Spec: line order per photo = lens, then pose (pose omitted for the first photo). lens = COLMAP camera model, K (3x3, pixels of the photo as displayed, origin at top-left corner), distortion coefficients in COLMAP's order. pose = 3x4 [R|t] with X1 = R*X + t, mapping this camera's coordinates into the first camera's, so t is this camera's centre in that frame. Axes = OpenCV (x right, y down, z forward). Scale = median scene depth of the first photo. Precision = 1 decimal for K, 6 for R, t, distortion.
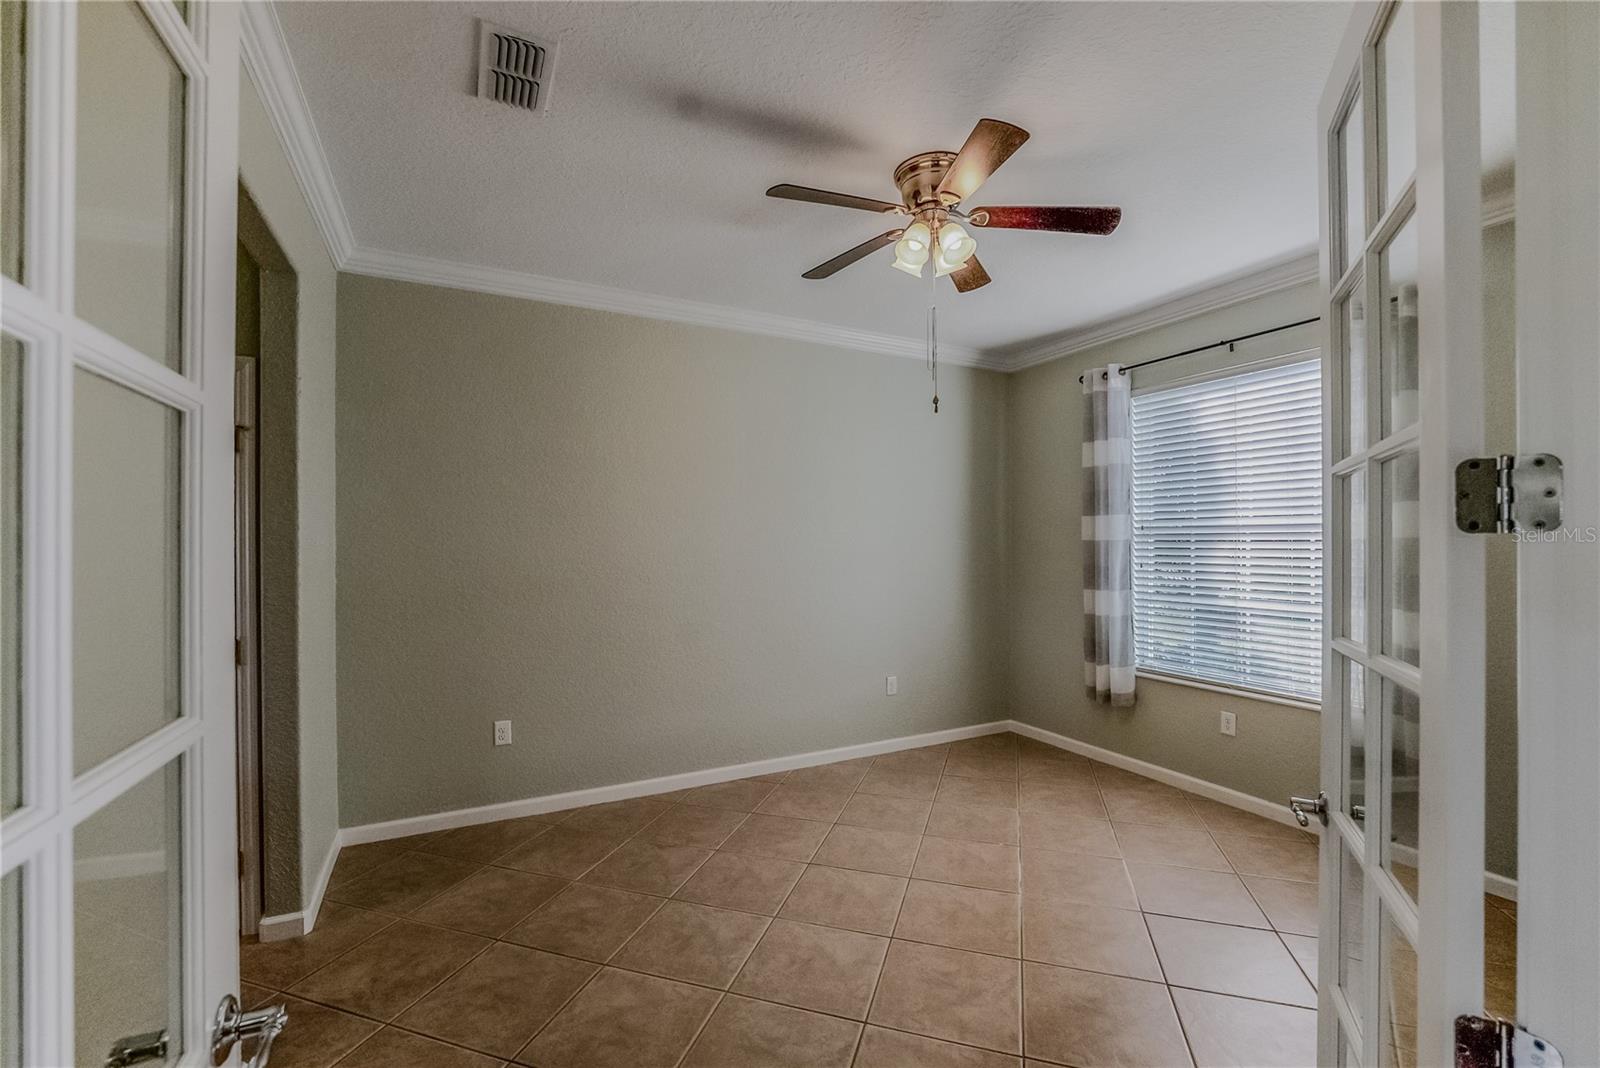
lens RADIAL K [[663.5, 0, 803.9], [0, 663.5, 539.7], [0, 0, 1]] dist [-0.030769, 0.007122]
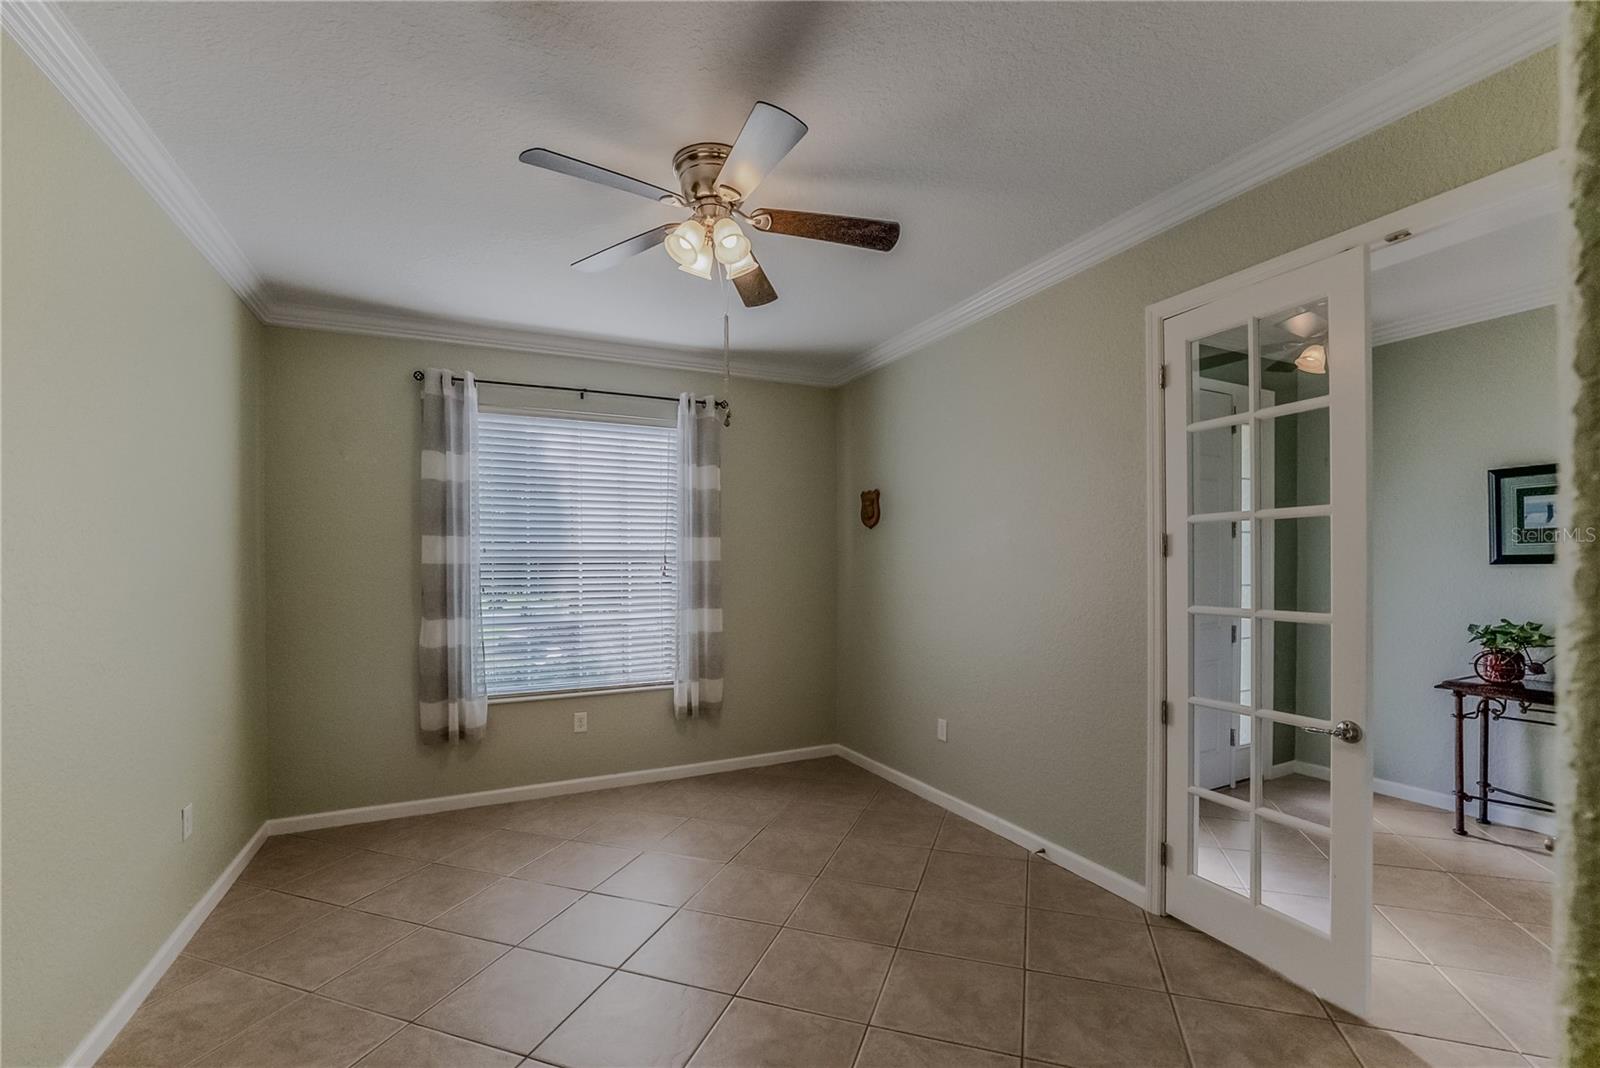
lens RADIAL K [[663.5, 0, 815.1], [0, 663.5, 572.5], [0, 0, 1]] dist [-0.030769, 0.007122]
pose [[0.019578, -0.011626, 0.999741, -0.441407], [-0.000330, 0.999932, 0.011635, 0.002931], [-0.999808, -0.000557, 0.019573, 0.497084]]
